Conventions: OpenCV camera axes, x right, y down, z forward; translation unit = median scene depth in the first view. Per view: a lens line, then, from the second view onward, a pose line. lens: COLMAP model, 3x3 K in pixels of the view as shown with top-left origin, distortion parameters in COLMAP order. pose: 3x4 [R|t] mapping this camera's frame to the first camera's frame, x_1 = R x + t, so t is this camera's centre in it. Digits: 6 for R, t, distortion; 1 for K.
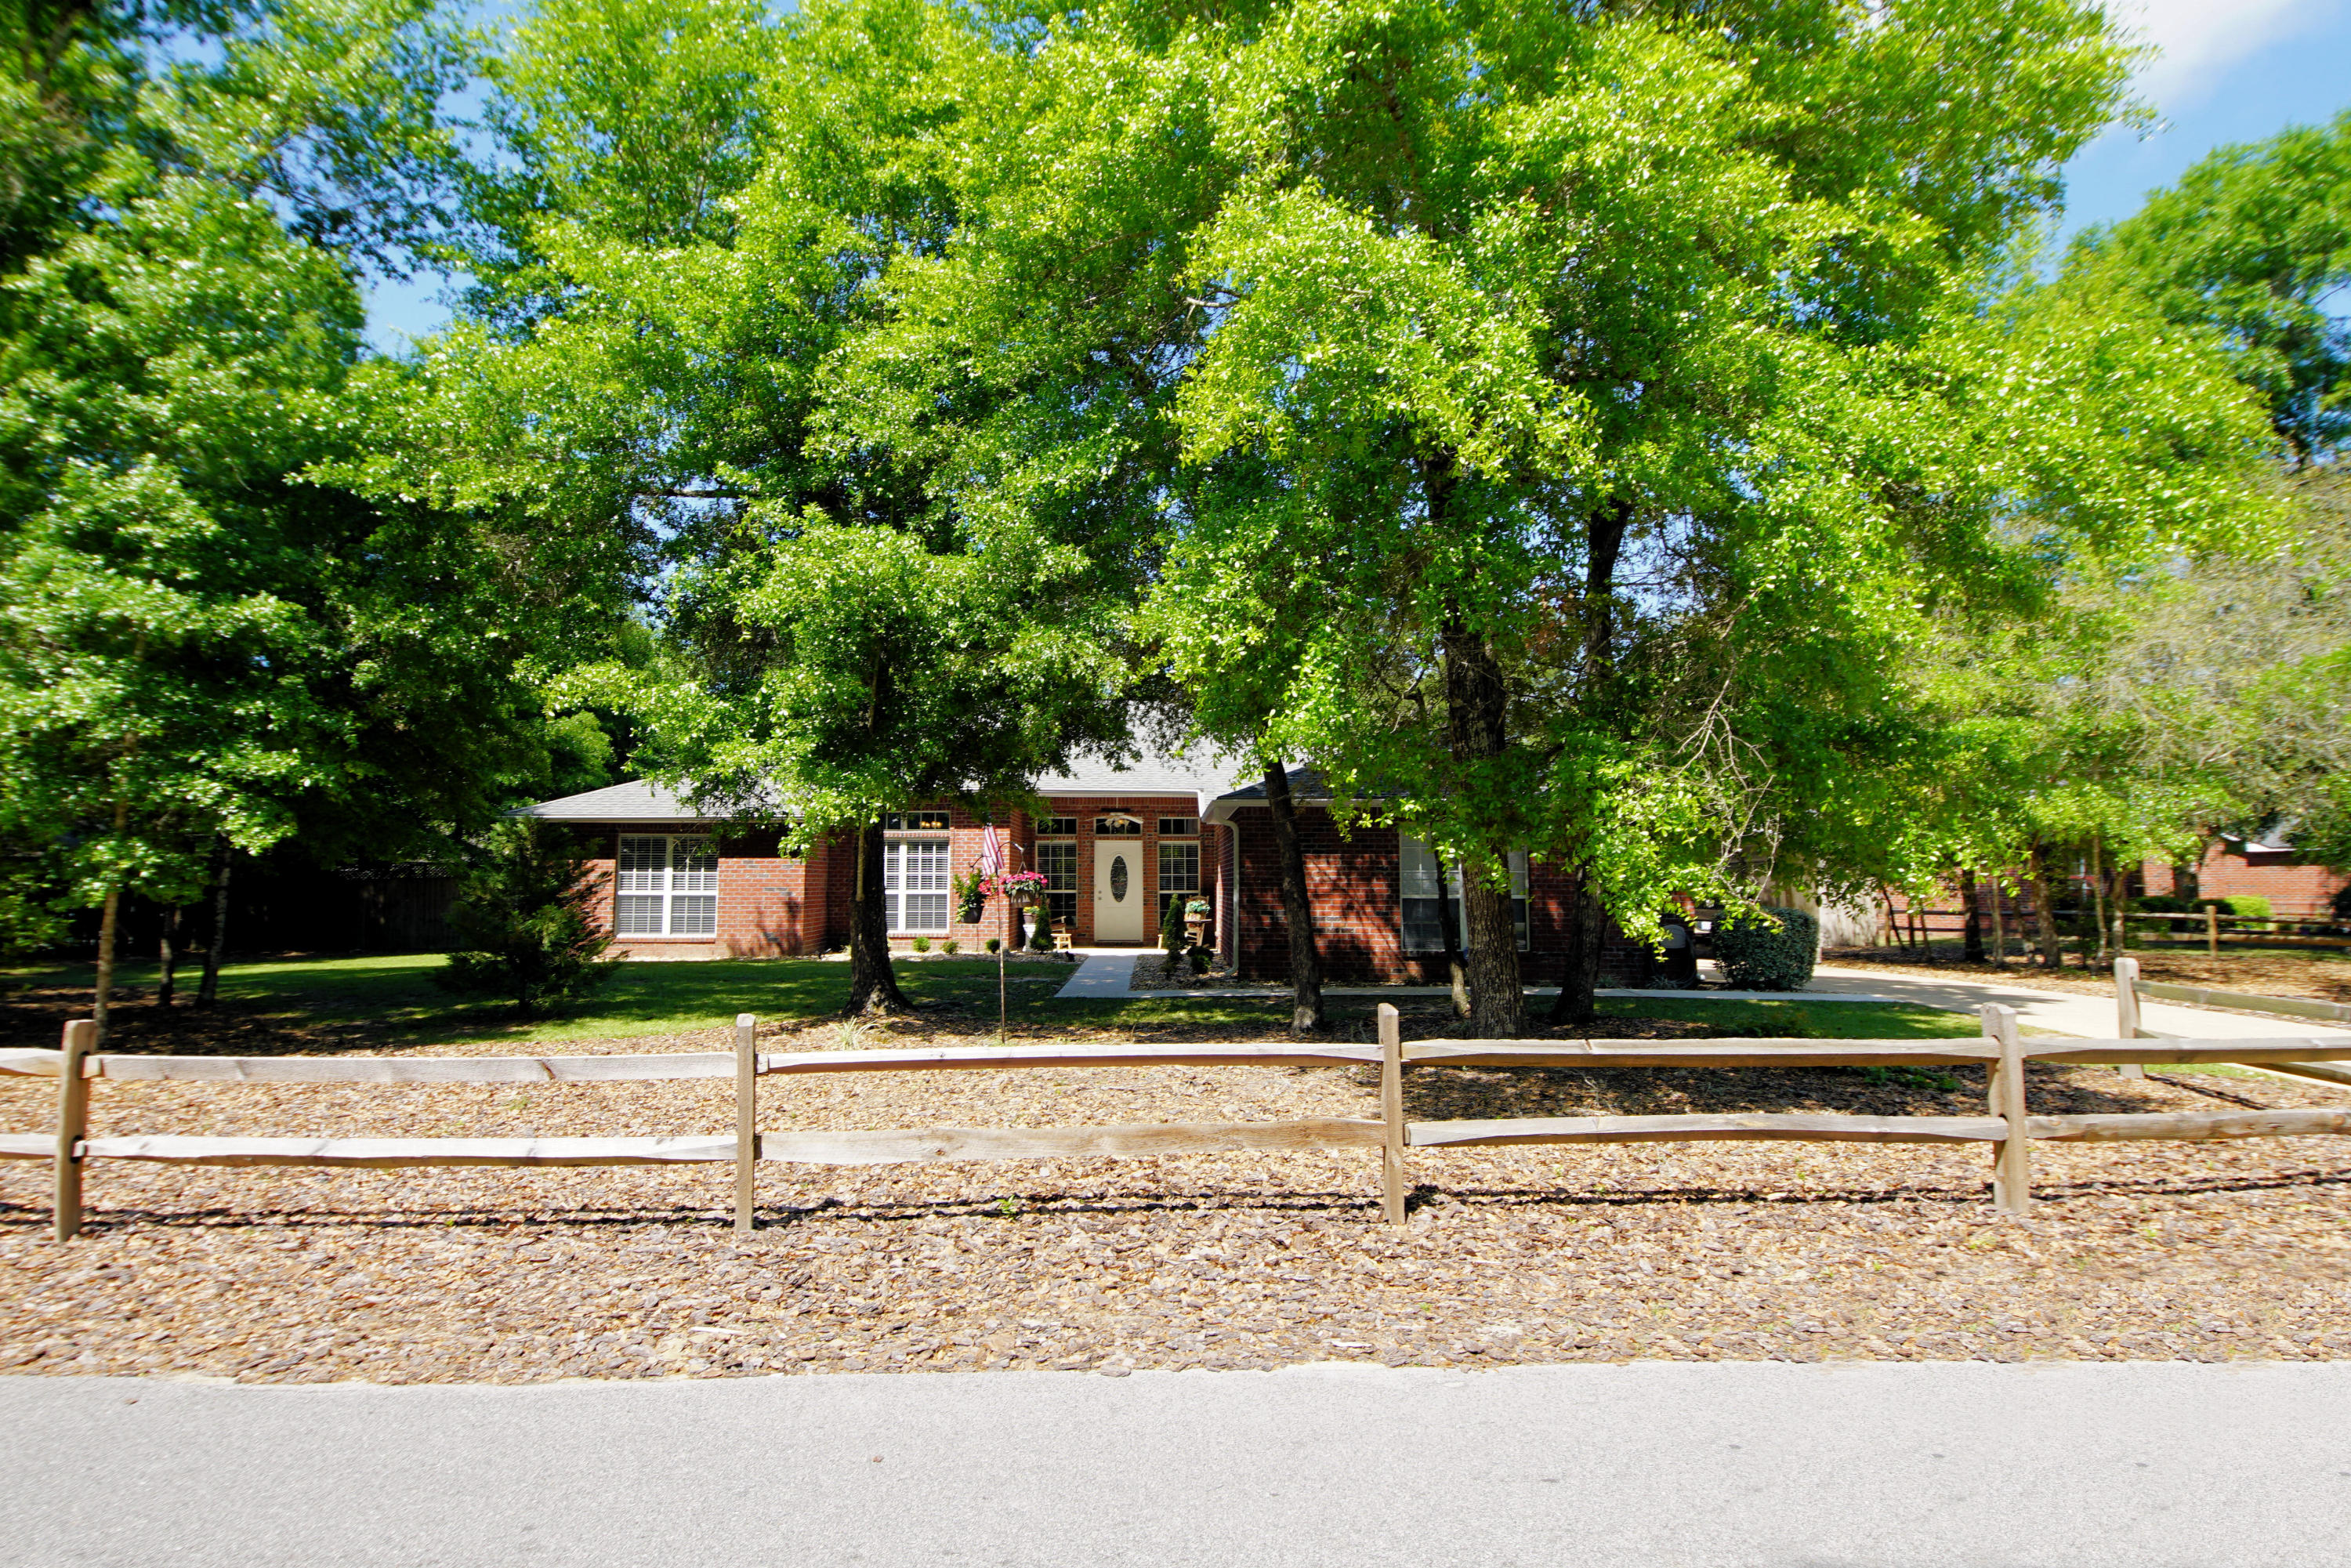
lens RADIAL K [[1233.5, 0, 1166.3], [0, 1233.5, 764.7], [0, 0, 1]] dist [-0.001286, 0.000121]
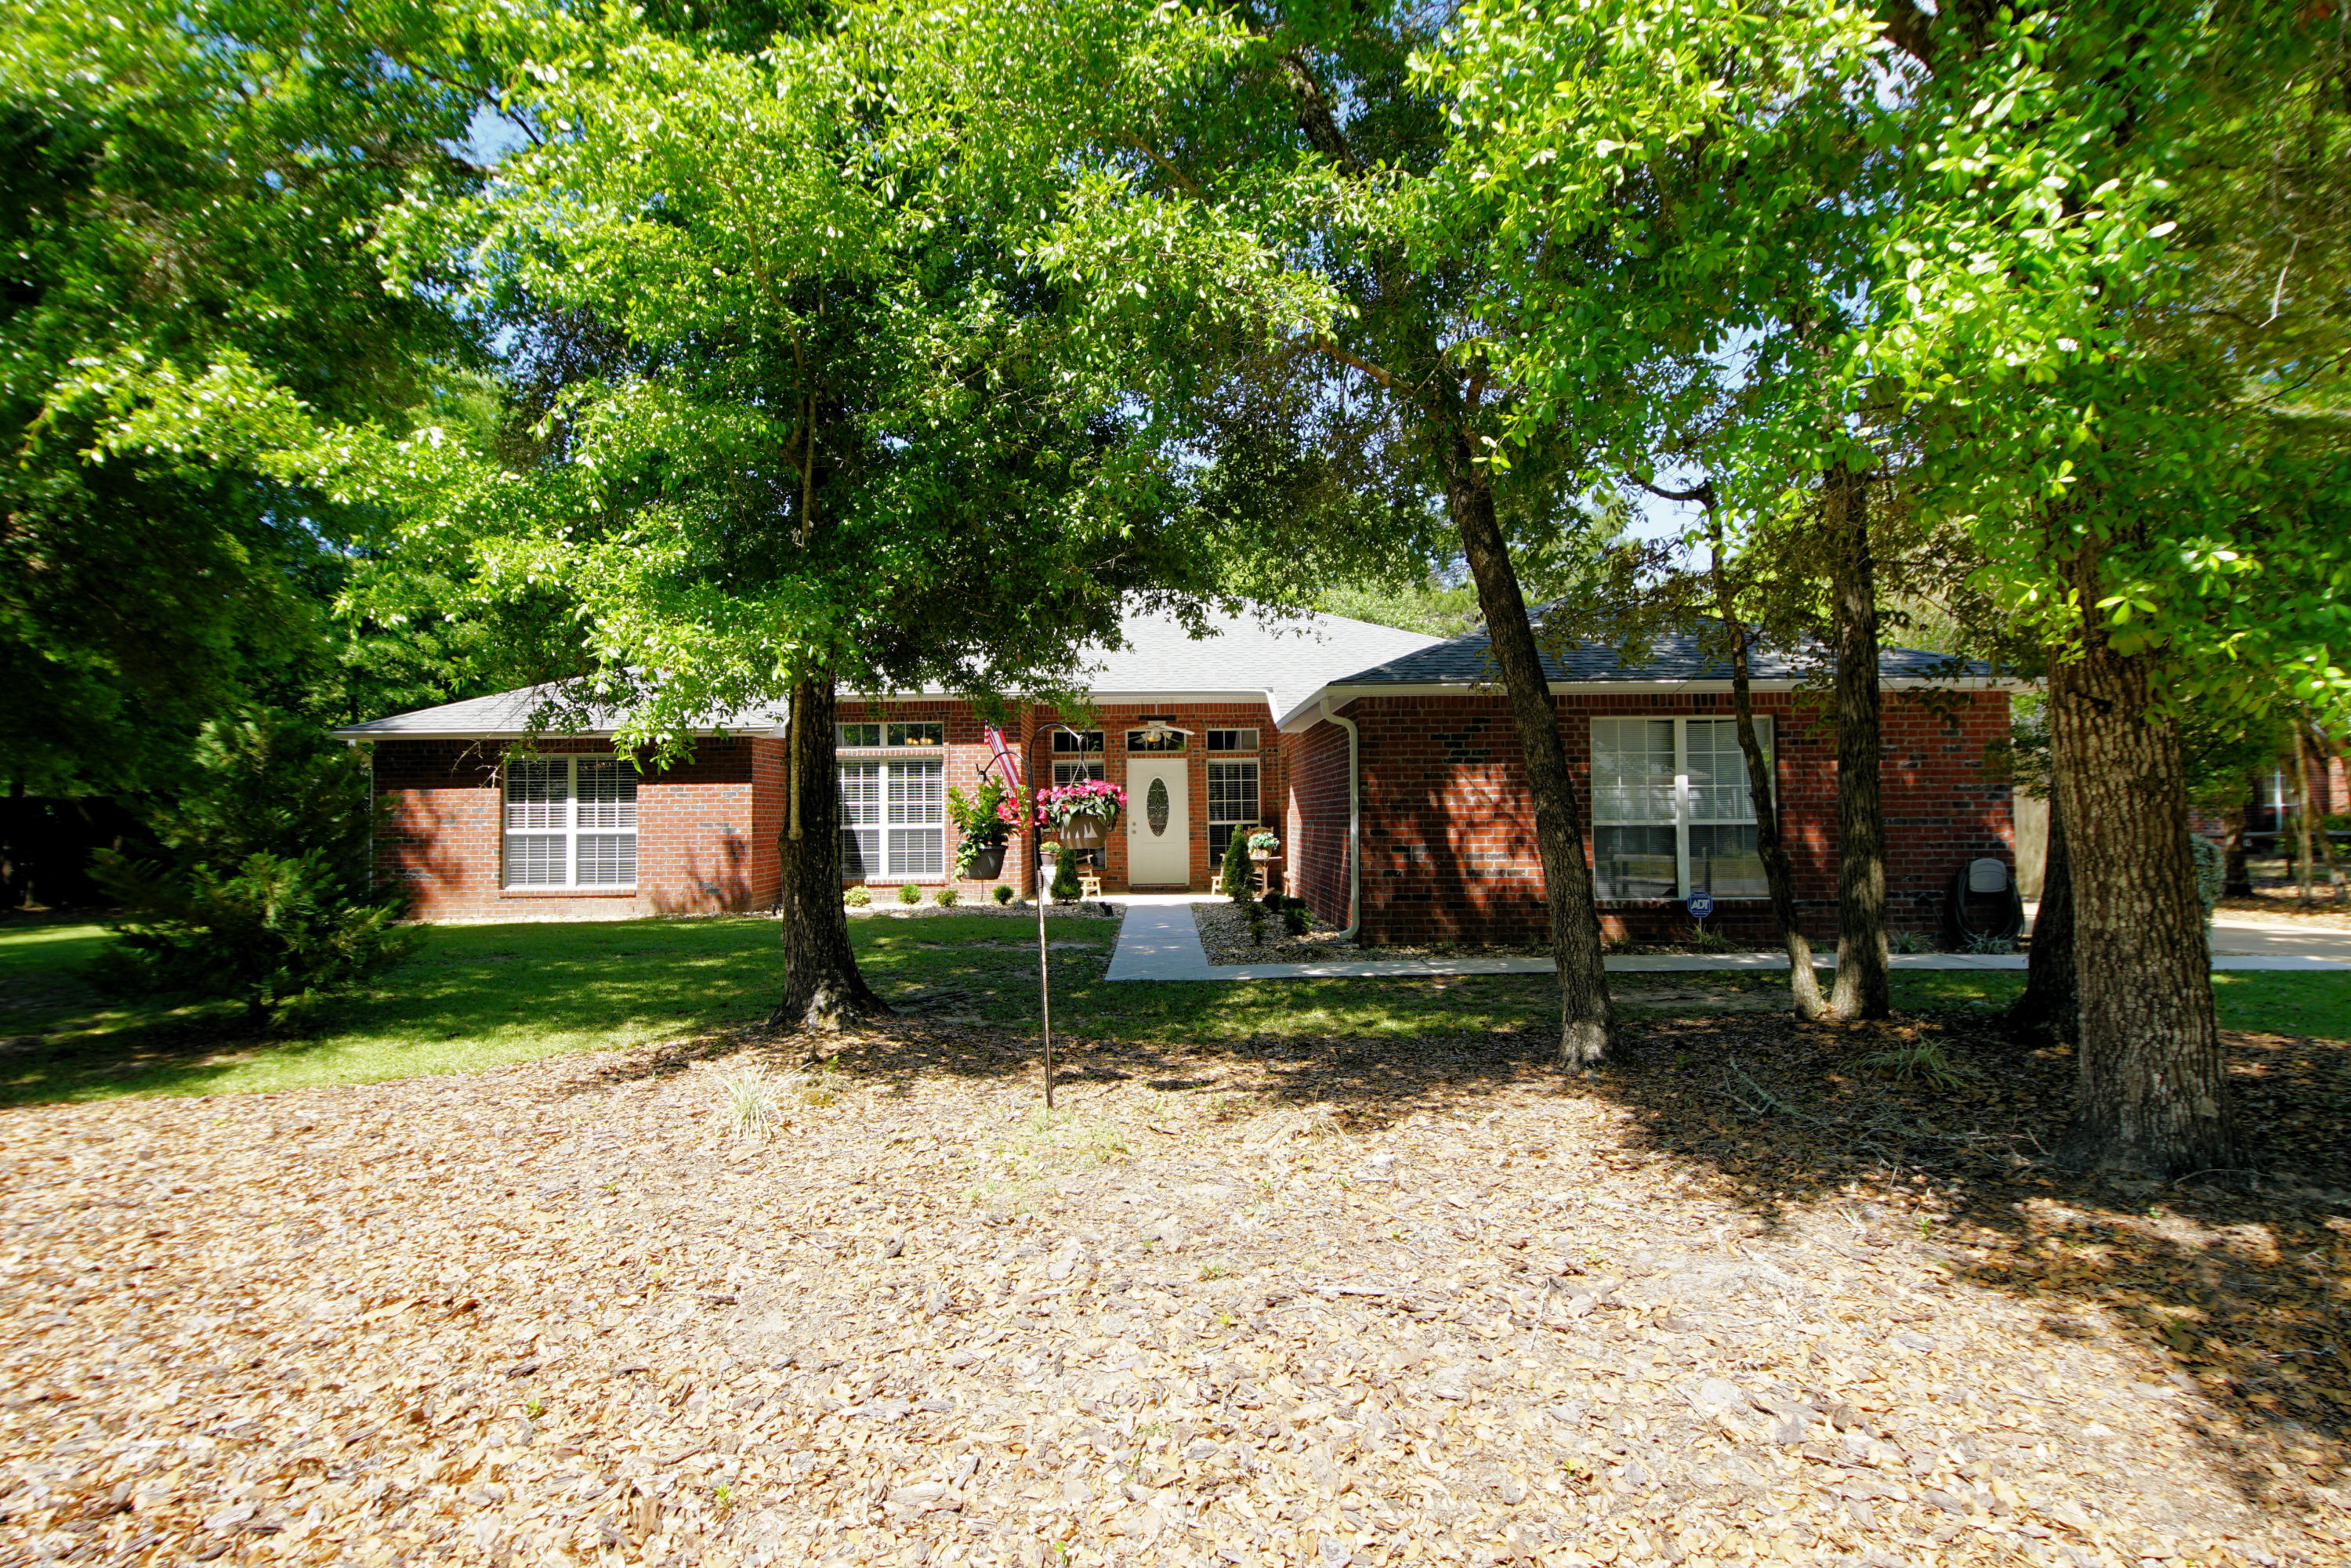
lens RADIAL K [[1233.6, 0, 1175.5], [0, 1233.6, 784.0], [0, 0, 1]] dist [0.000341, -0.000017]
pose [[0.999886, -0.010900, 0.010468, -0.040969], [0.010142, 0.997500, 0.069928, 0.025915], [-0.011205, -0.069814, 0.997497, 0.242124]]
